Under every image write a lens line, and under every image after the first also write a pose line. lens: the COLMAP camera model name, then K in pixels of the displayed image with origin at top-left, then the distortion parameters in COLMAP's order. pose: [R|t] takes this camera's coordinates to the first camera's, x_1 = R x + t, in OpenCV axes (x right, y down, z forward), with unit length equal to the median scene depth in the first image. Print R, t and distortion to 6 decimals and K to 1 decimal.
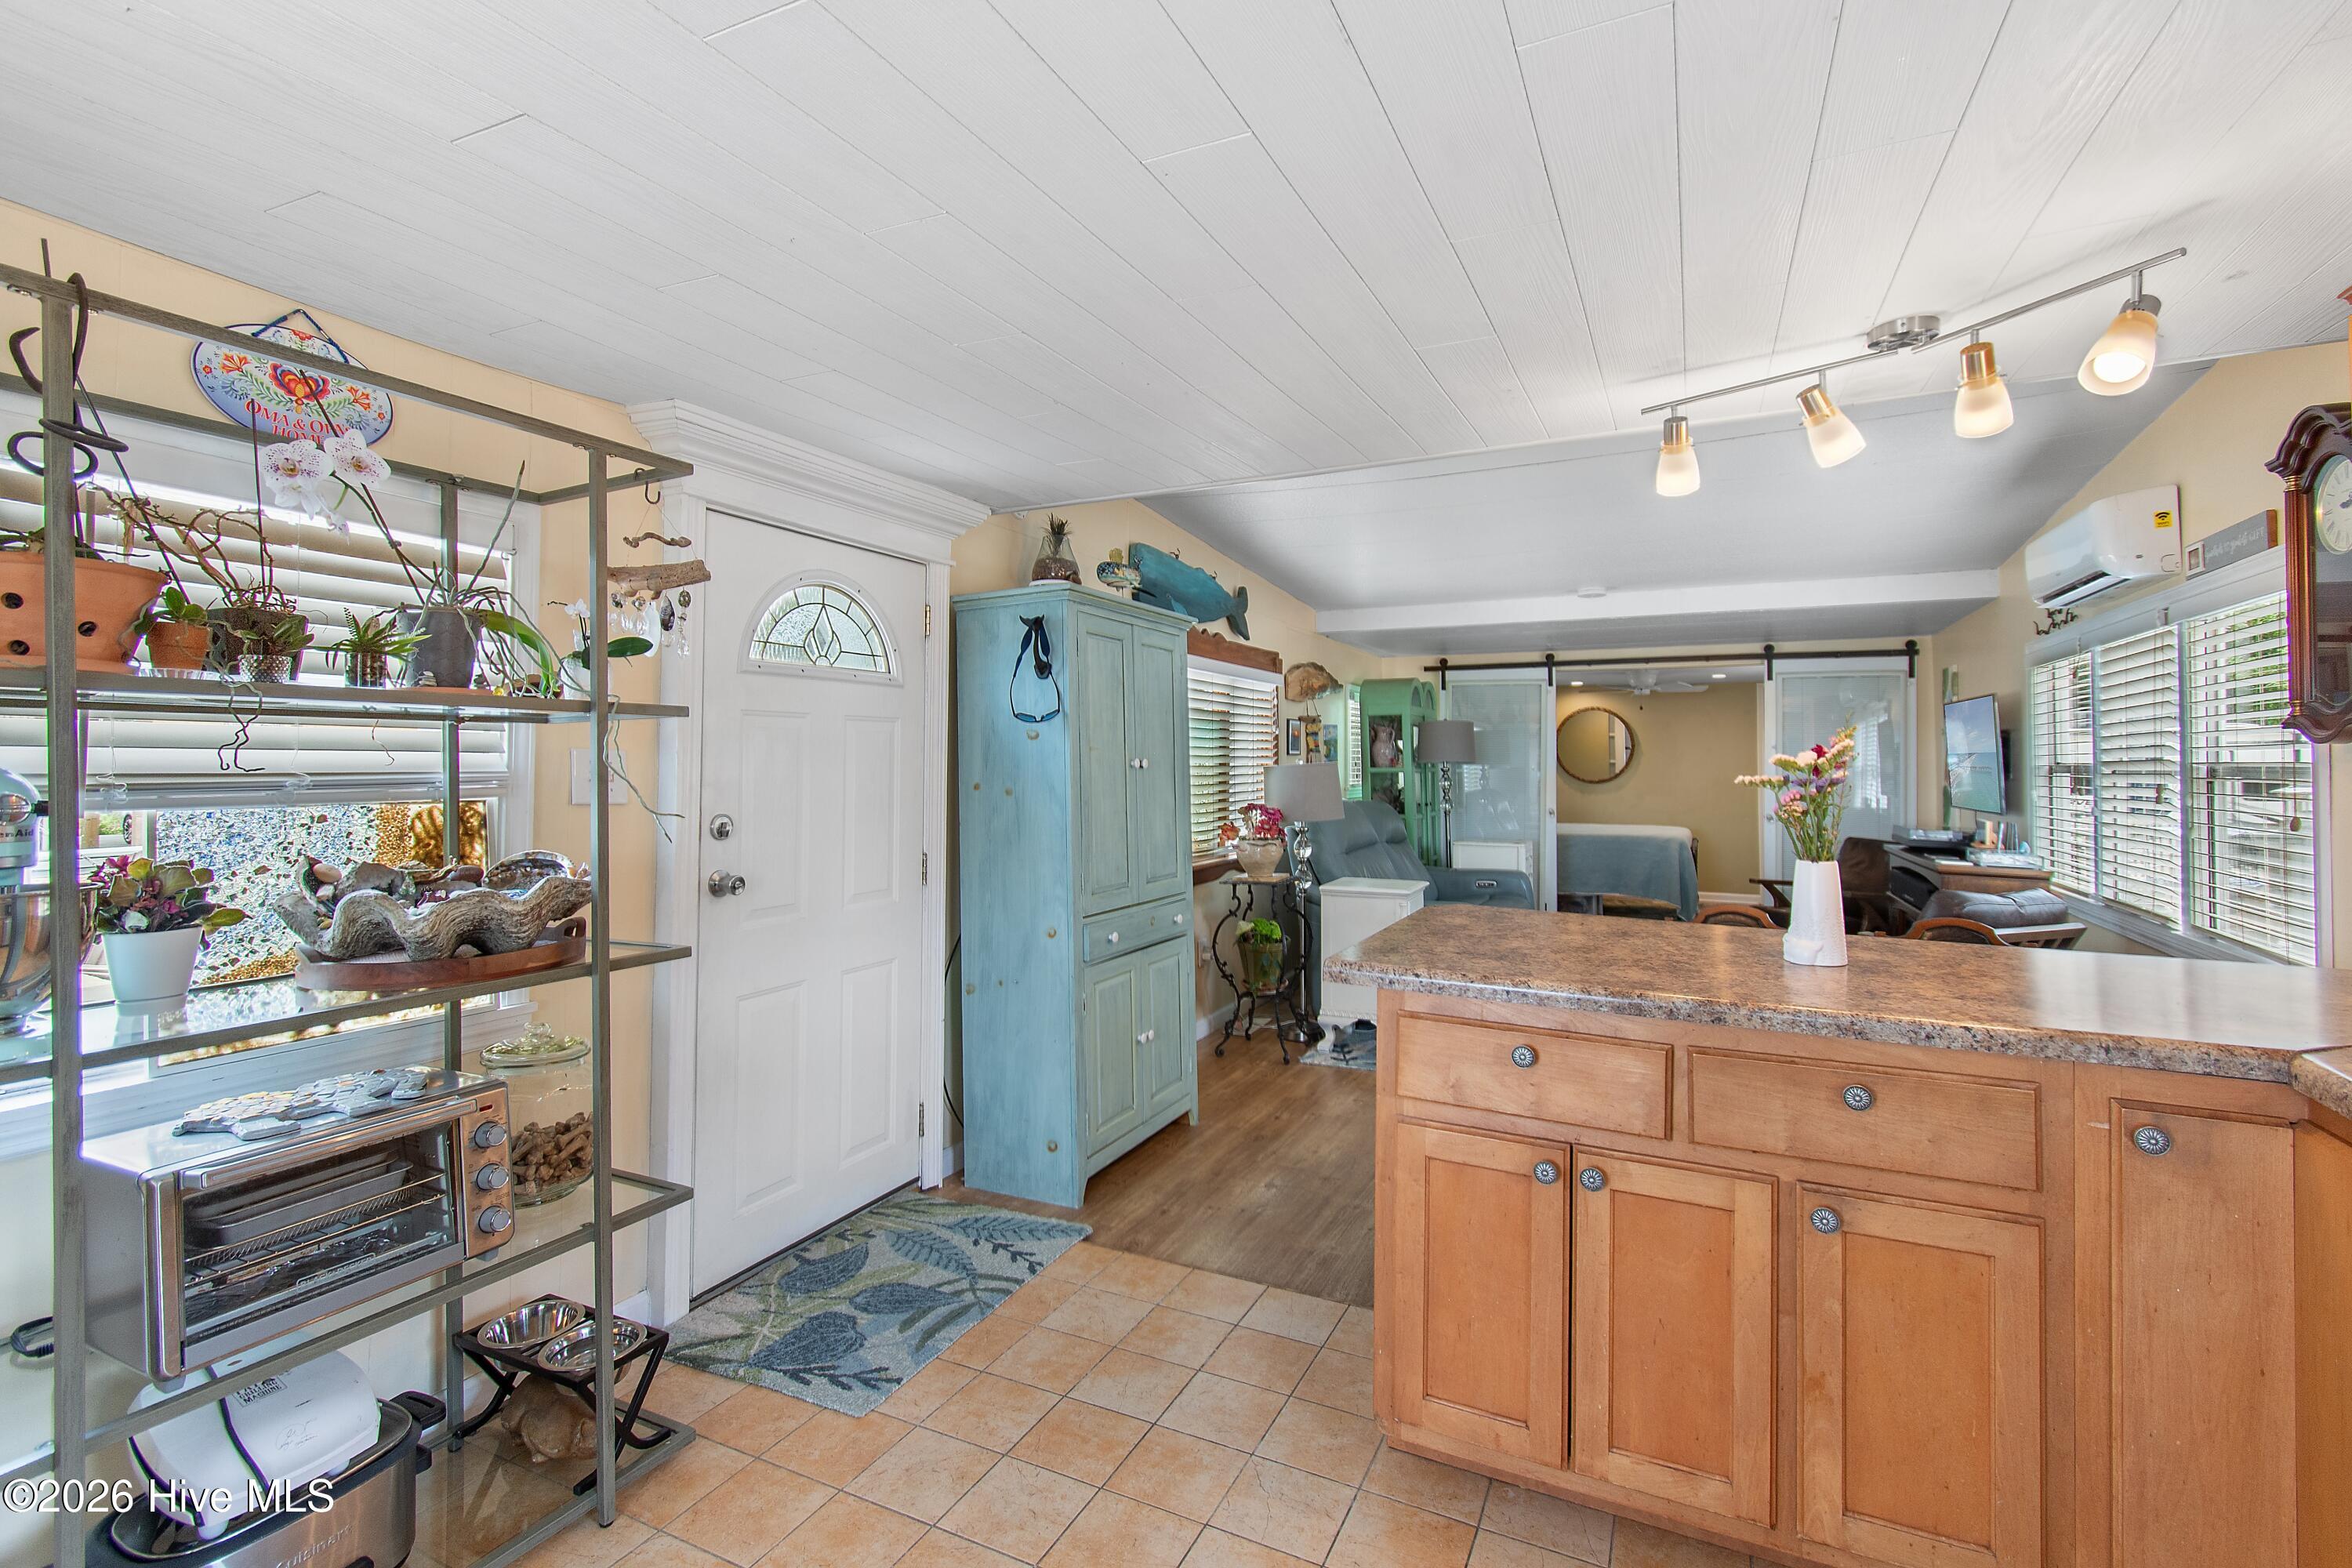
lens RADIAL K [[1059.0, 0, 1171.3], [0, 1059.0, 733.0], [0, 0, 1]] dist [0.002837, -0.000004]
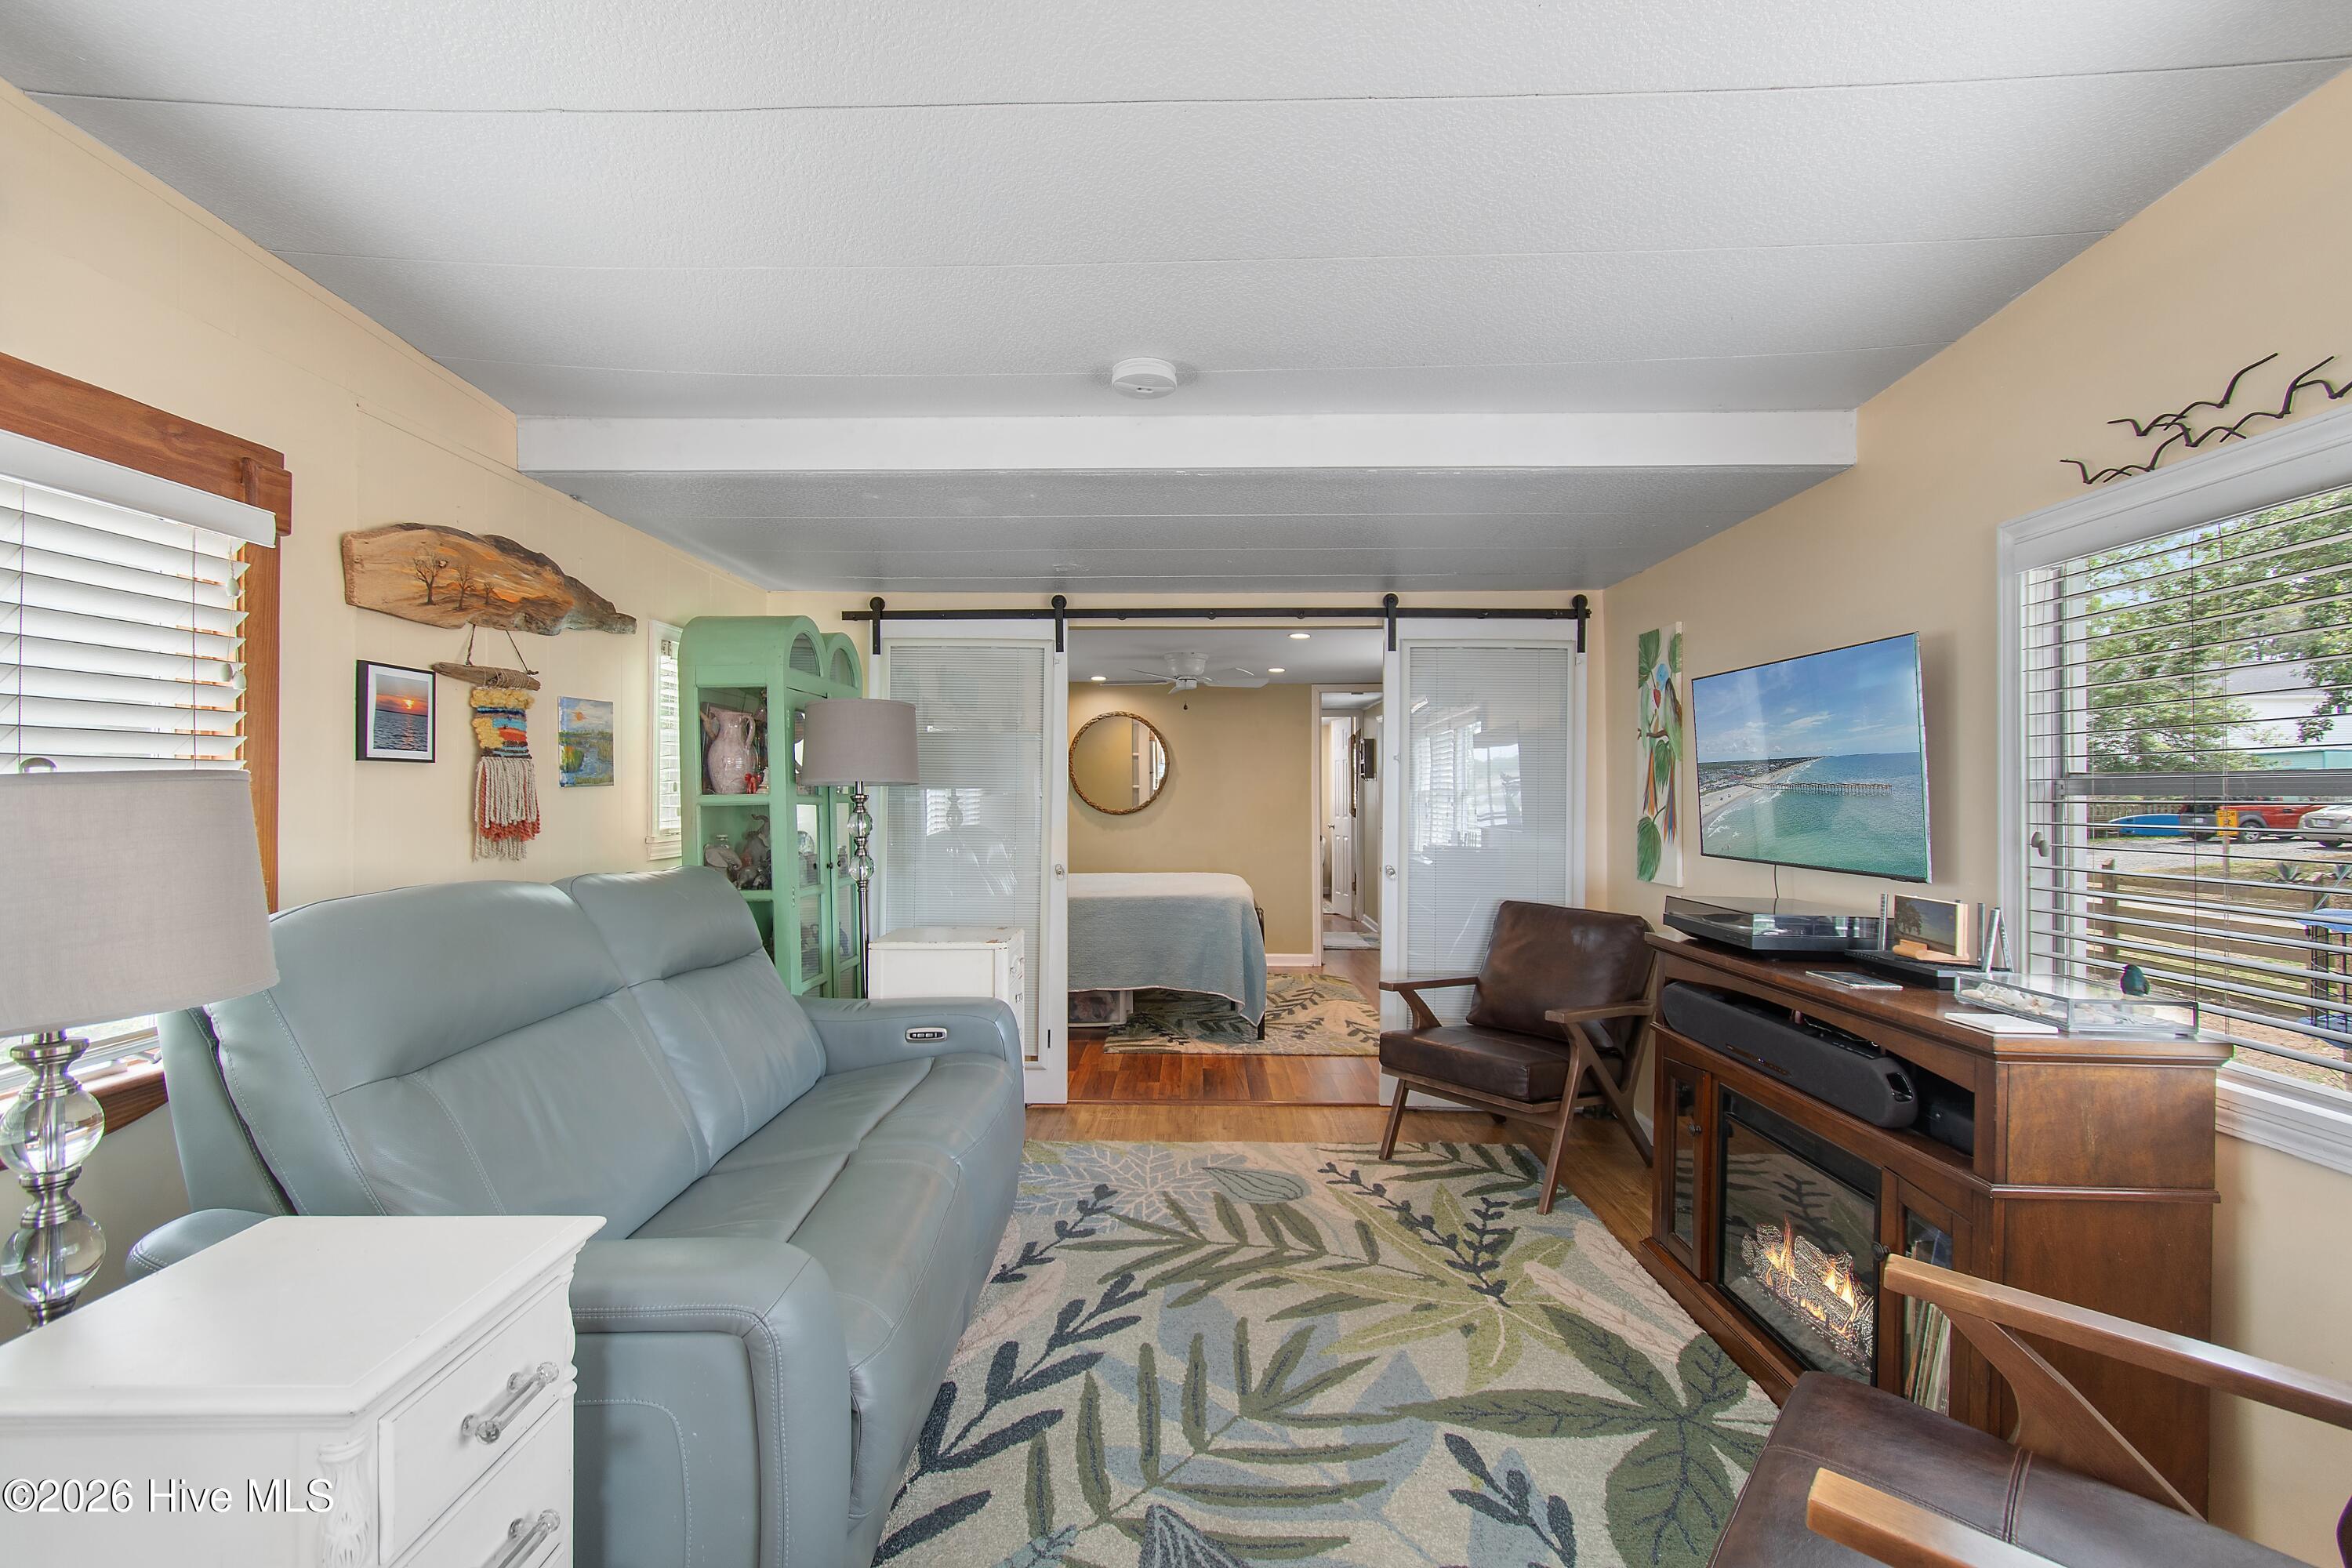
lens RADIAL K [[1037.2, 0, 1181.2], [0, 1037.2, 784.3], [0, 0, 1]] dist [0.003119, -0.001079]
pose [[0.900303, -0.002060, 0.435258, 0.195781], [-0.007243, 0.999779, 0.019713, 0.018529], [-0.435203, -0.020900, 0.900090, 0.526906]]
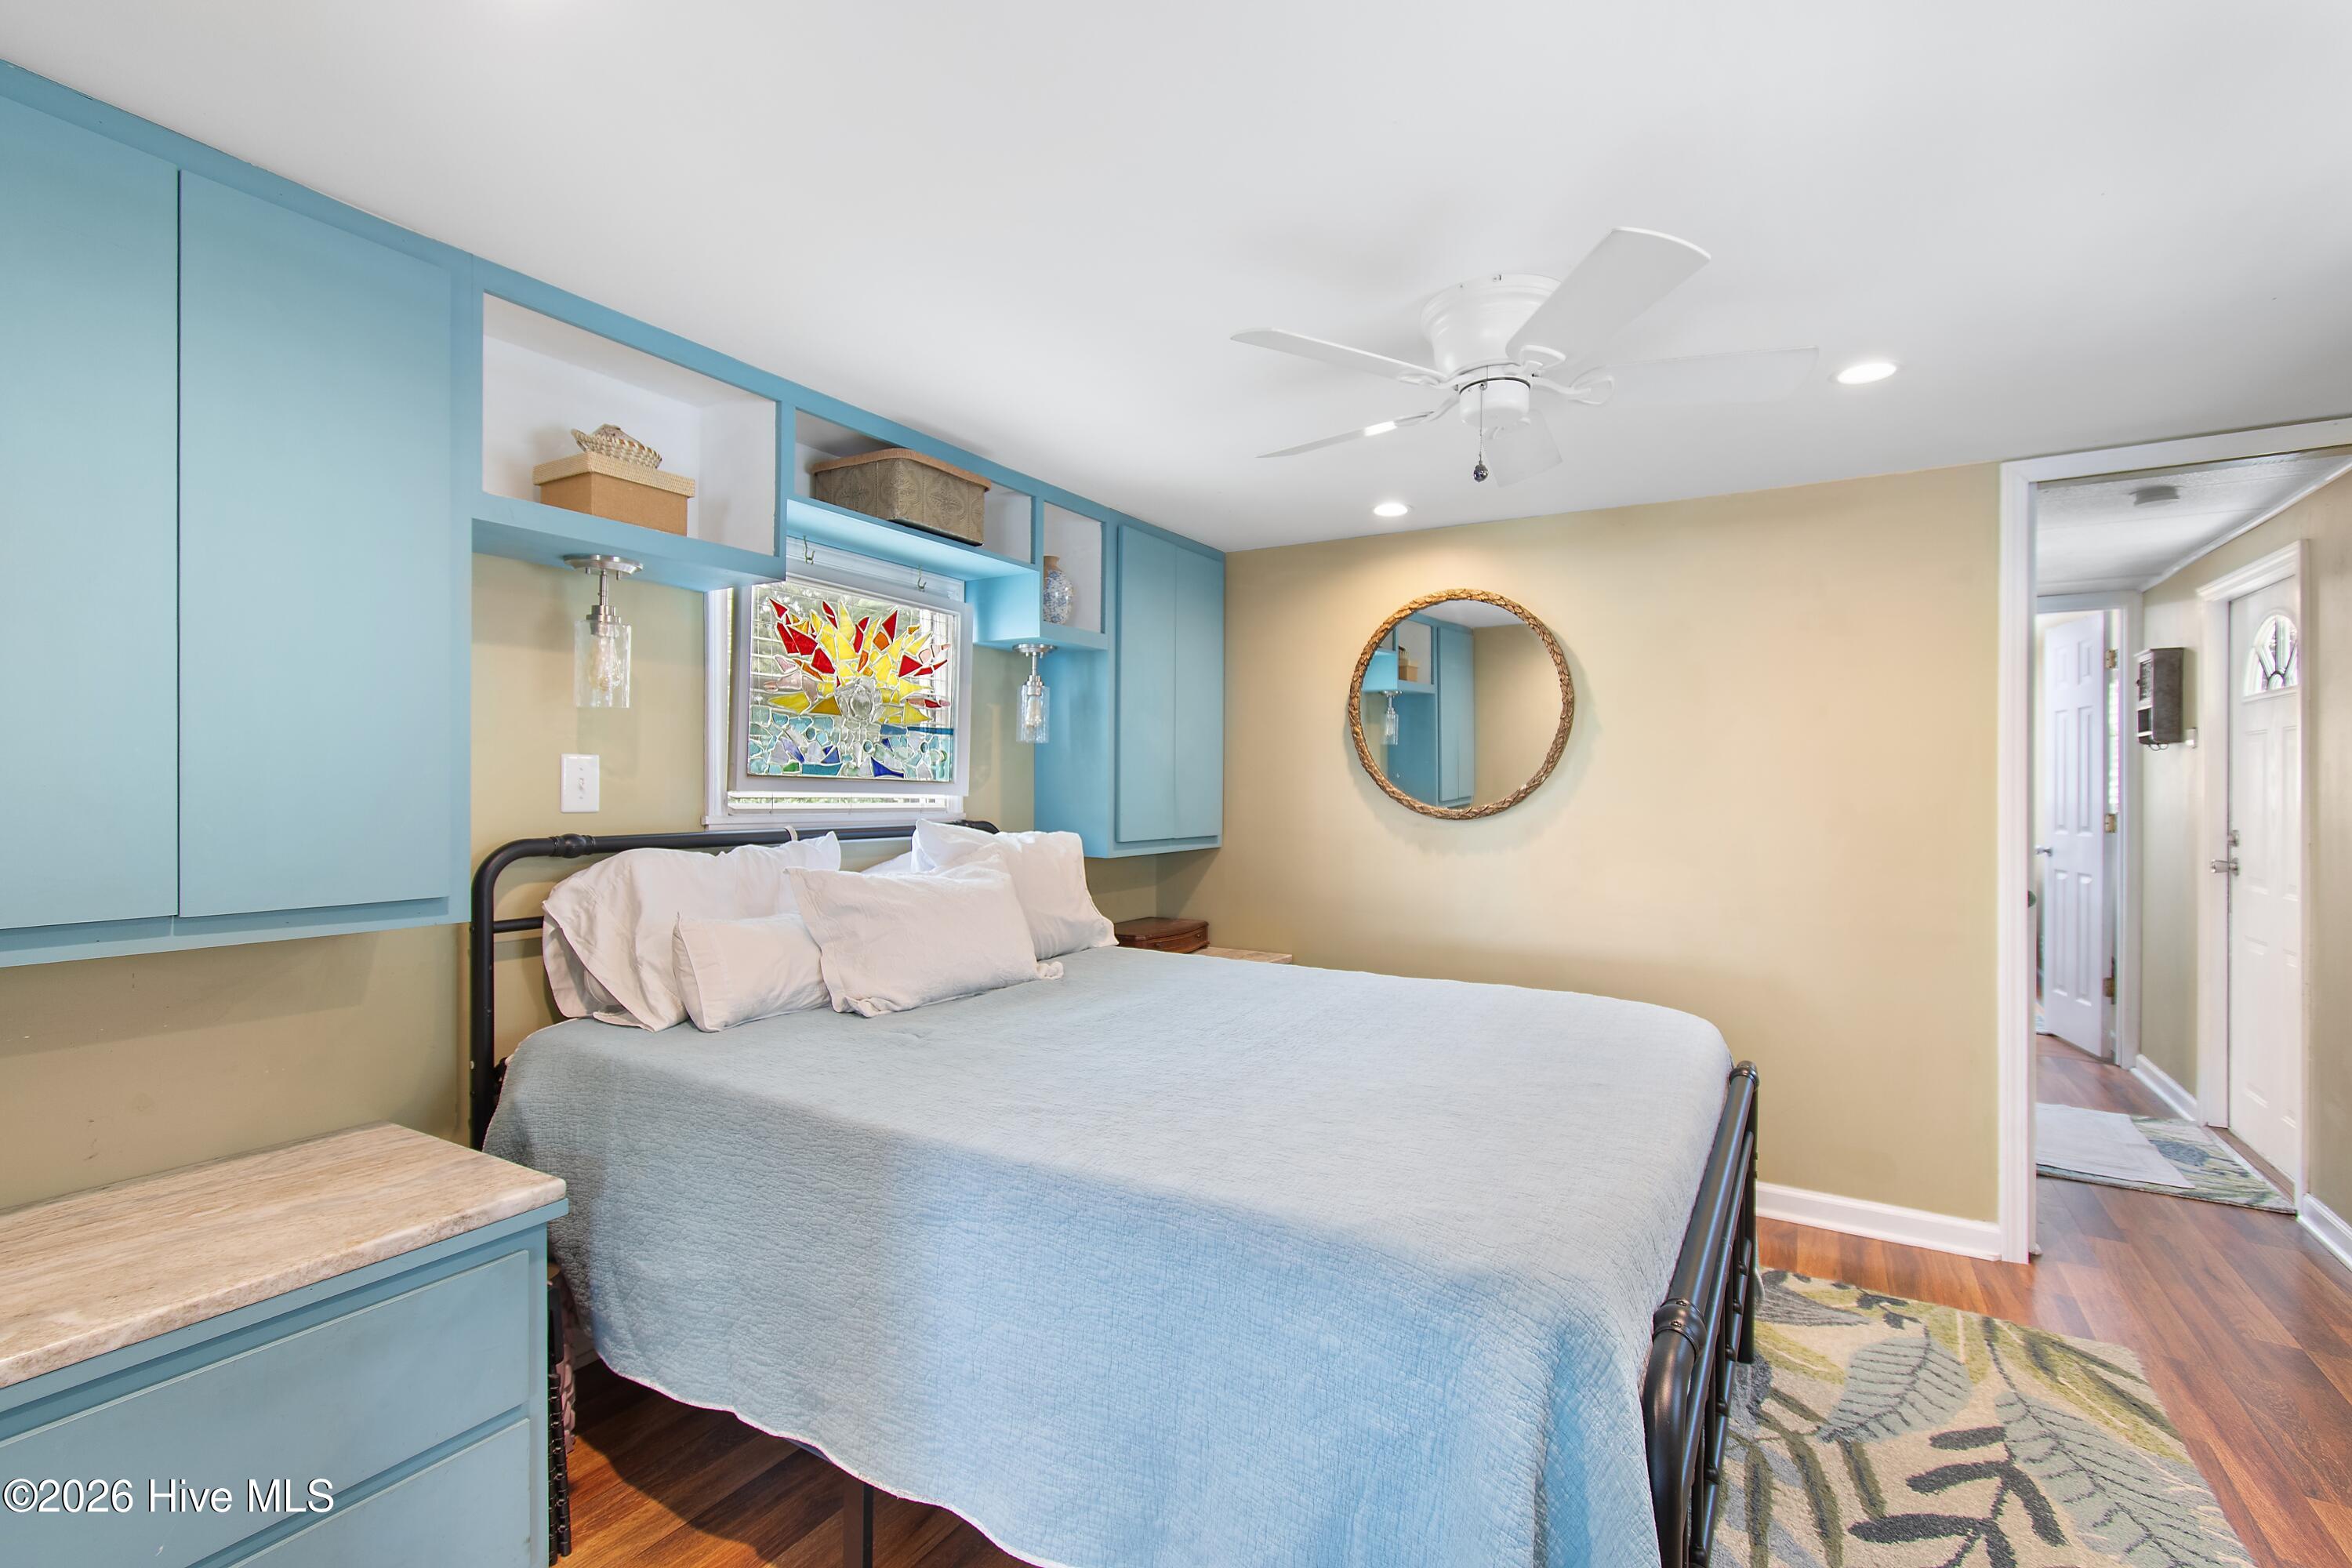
lens RADIAL K [[1037.2, 0, 1181.2], [0, 1037.2, 784.3], [0, 0, 1]] dist [0.003119, -0.001079]
pose [[0.996115, 0.000940, -0.088061, 0.548401], [0.001319, 0.999672, 0.025595, 0.045295], [0.088056, -0.025612, 0.995786, 1.072438]]
